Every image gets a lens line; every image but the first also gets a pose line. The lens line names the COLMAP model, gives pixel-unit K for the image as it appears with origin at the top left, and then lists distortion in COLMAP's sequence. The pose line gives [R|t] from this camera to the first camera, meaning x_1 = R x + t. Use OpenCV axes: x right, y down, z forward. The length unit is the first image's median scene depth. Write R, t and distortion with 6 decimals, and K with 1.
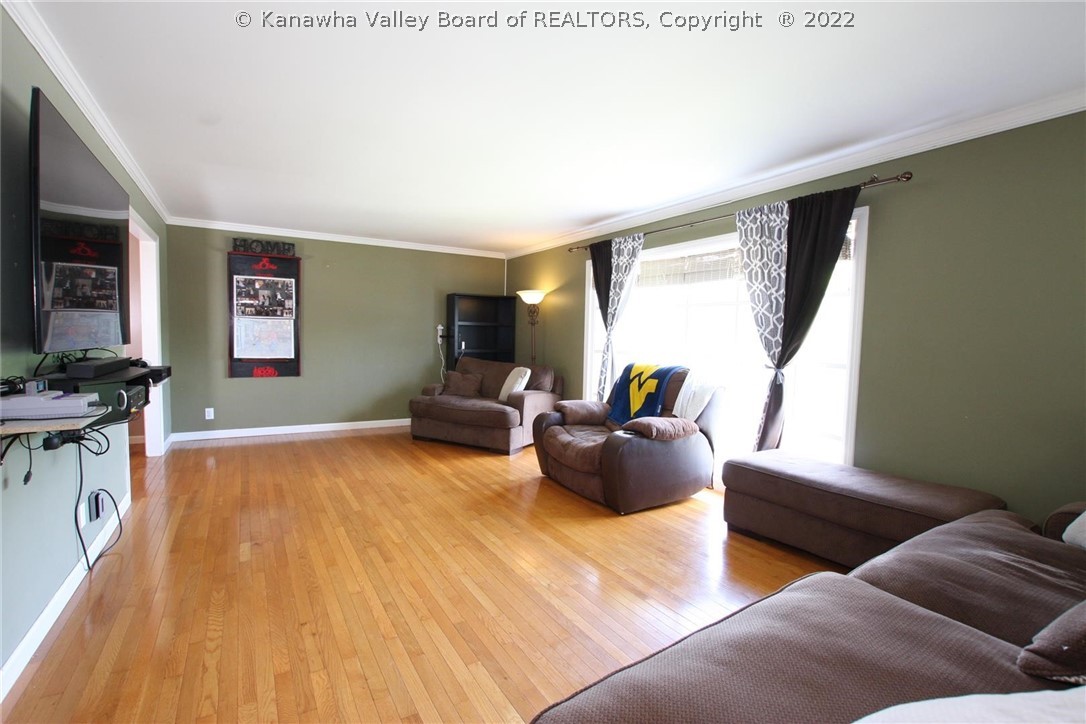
lens RADIAL K [[507.0, 0, 543.0], [0, 507.0, 362.0], [0, 0, 1]] dist [-0.024782, -0.000236]
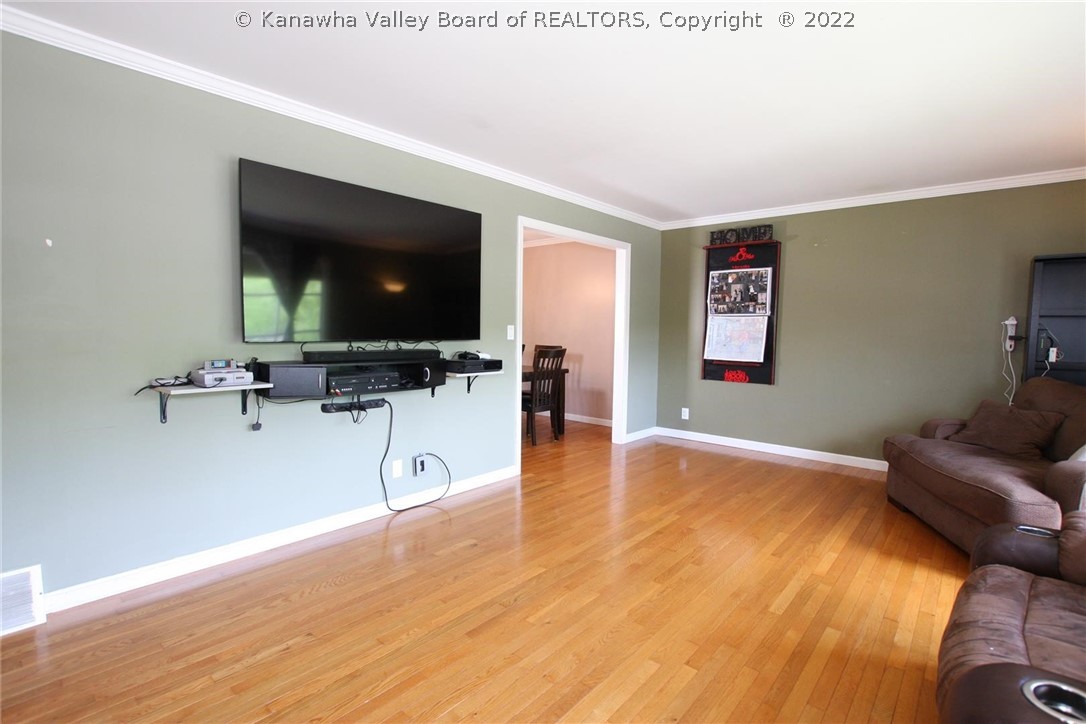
lens RADIAL K [[507.0, 0, 543.0], [0, 507.0, 362.0], [0, 0, 1]] dist [-0.024782, -0.000236]
pose [[0.311803, 0.046736, -0.948997, 0.191753], [-0.055192, 0.997994, 0.031015, -0.014556], [0.948542, 0.042706, 0.313757, 0.403013]]
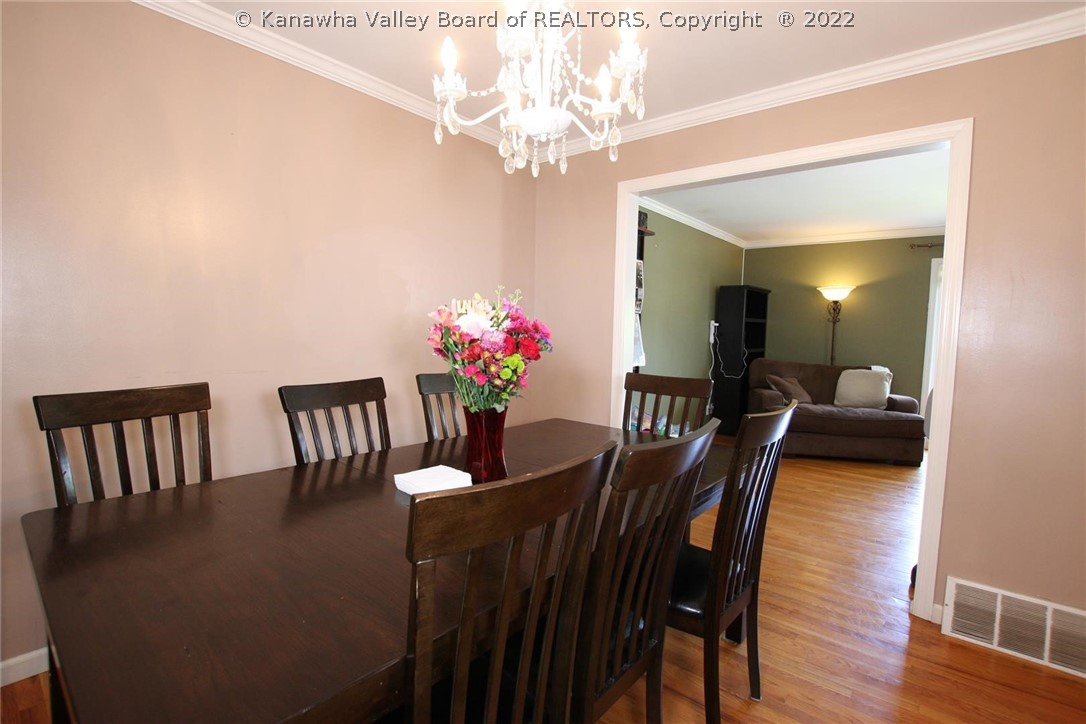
lens RADIAL K [[507.0, 0, 543.0], [0, 507.0, 362.0], [0, 0, 1]] dist [-0.024782, -0.000236]
pose [[0.942680, -0.018629, 0.333179, -0.920088], [0.010012, 0.999570, 0.027562, -0.035674], [-0.333549, -0.022647, 0.942461, 0.339174]]
